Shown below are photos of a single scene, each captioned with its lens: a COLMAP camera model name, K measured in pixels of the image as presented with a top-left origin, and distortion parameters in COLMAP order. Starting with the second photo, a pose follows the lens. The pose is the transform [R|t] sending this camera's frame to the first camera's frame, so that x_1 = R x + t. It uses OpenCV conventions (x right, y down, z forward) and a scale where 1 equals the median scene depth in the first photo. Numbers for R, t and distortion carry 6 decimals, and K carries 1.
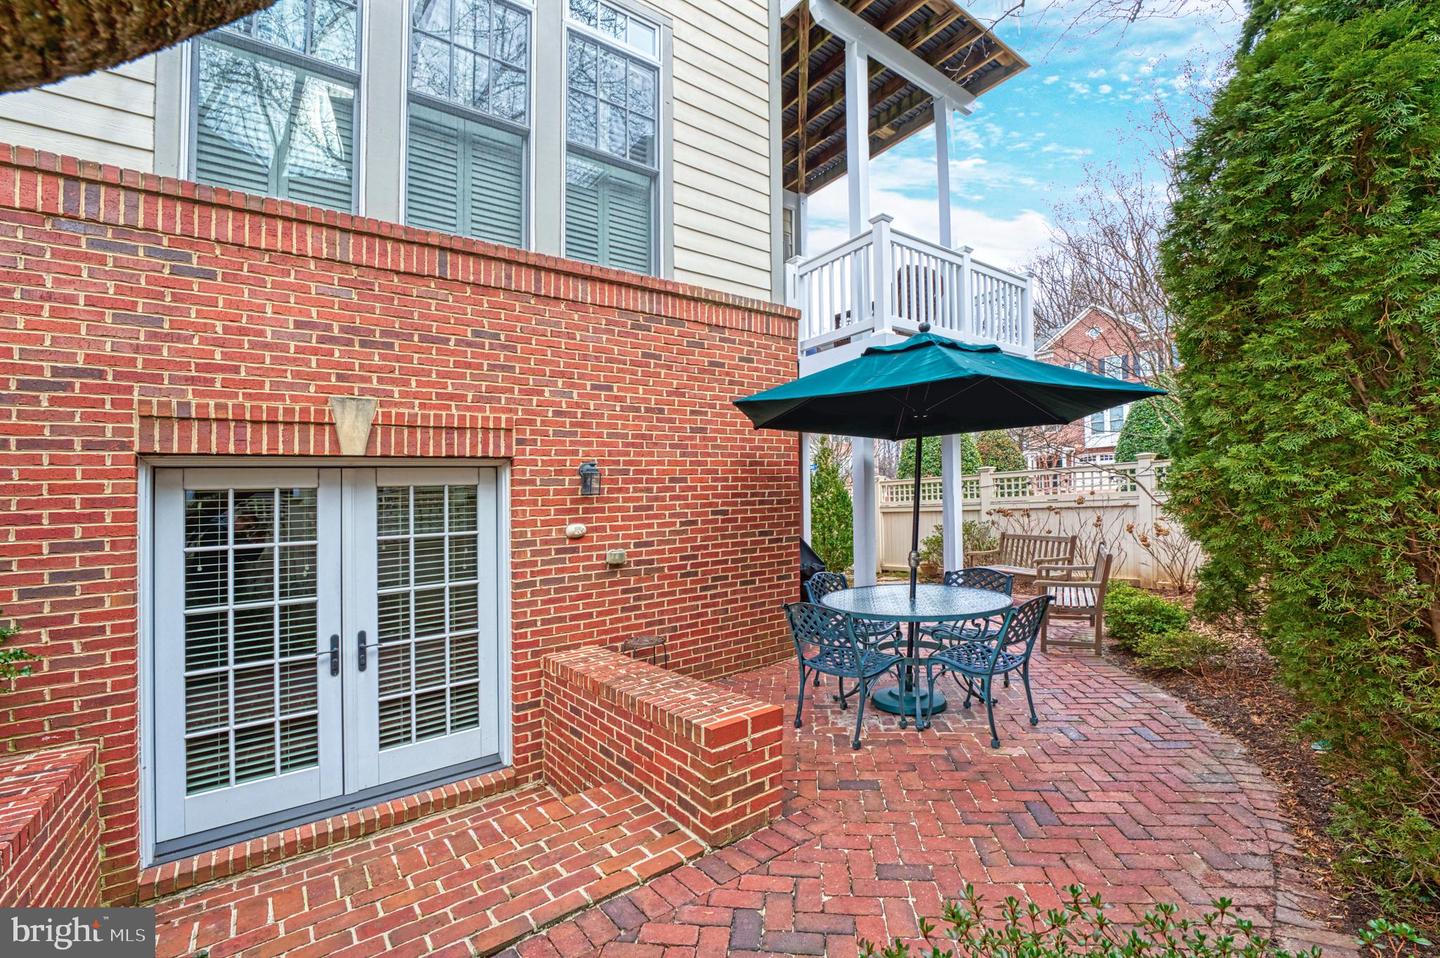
lens RADIAL K [[597.1, 0, 720.0], [0, 597.1, 479.0], [0, 0, 1]] dist [-0.000221, -0.000097]
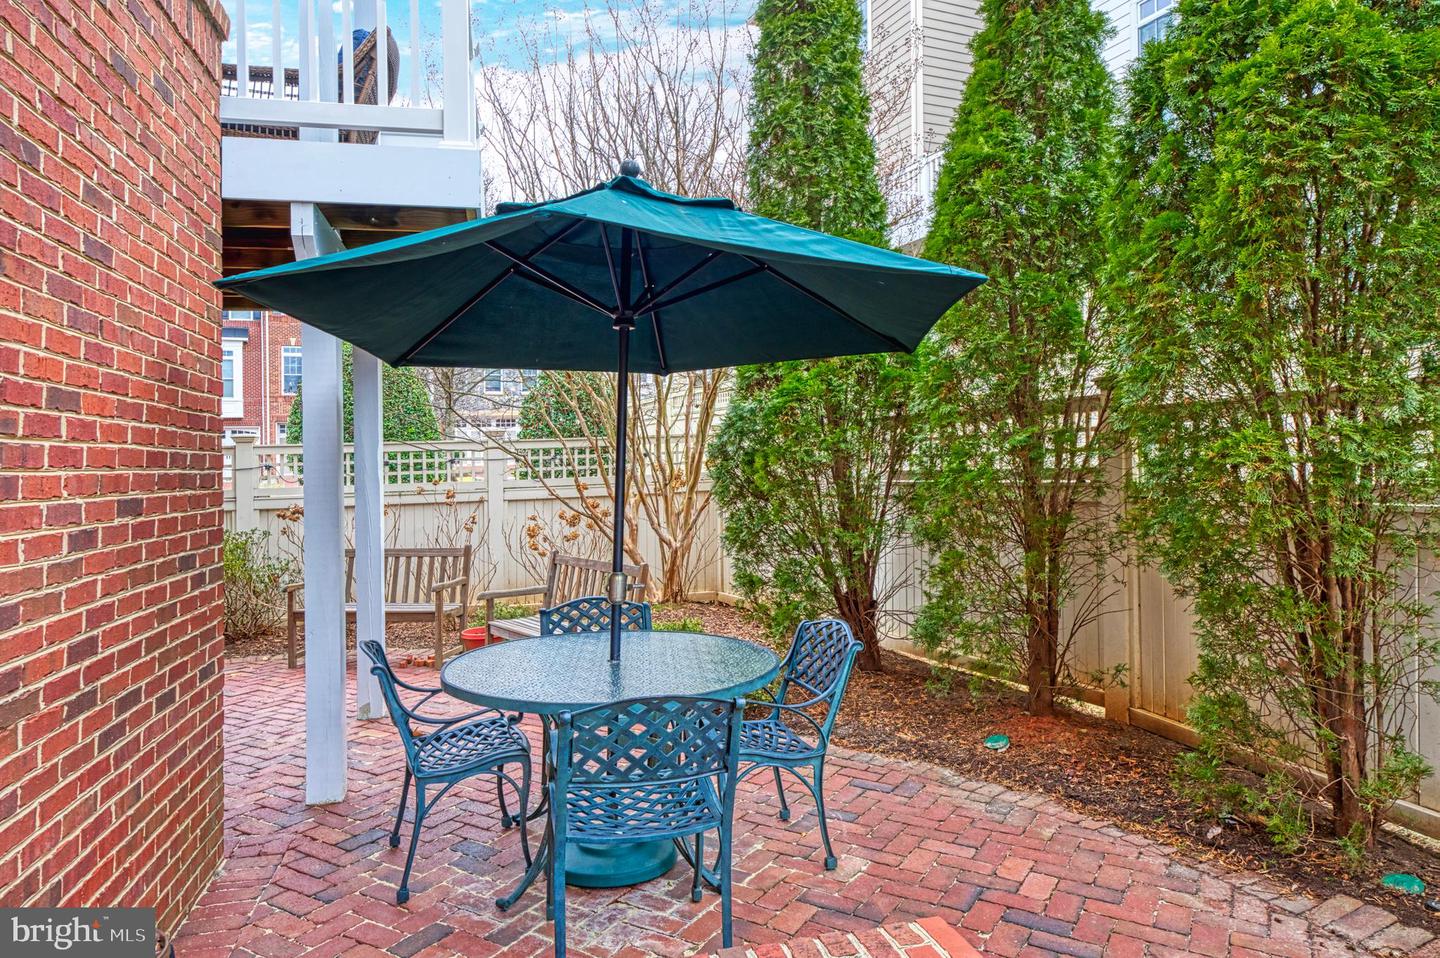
lens RADIAL K [[940.2, 0, 720.0], [0, 940.2, 479.0], [0, 0, 1]] dist [0.000160, 0.002384]
pose [[0.453708, 0.021823, 0.890883, -0.393151], [-0.034254, 0.999388, -0.007036, 0.038168], [-0.890492, -0.027324, 0.454178, 0.534476]]
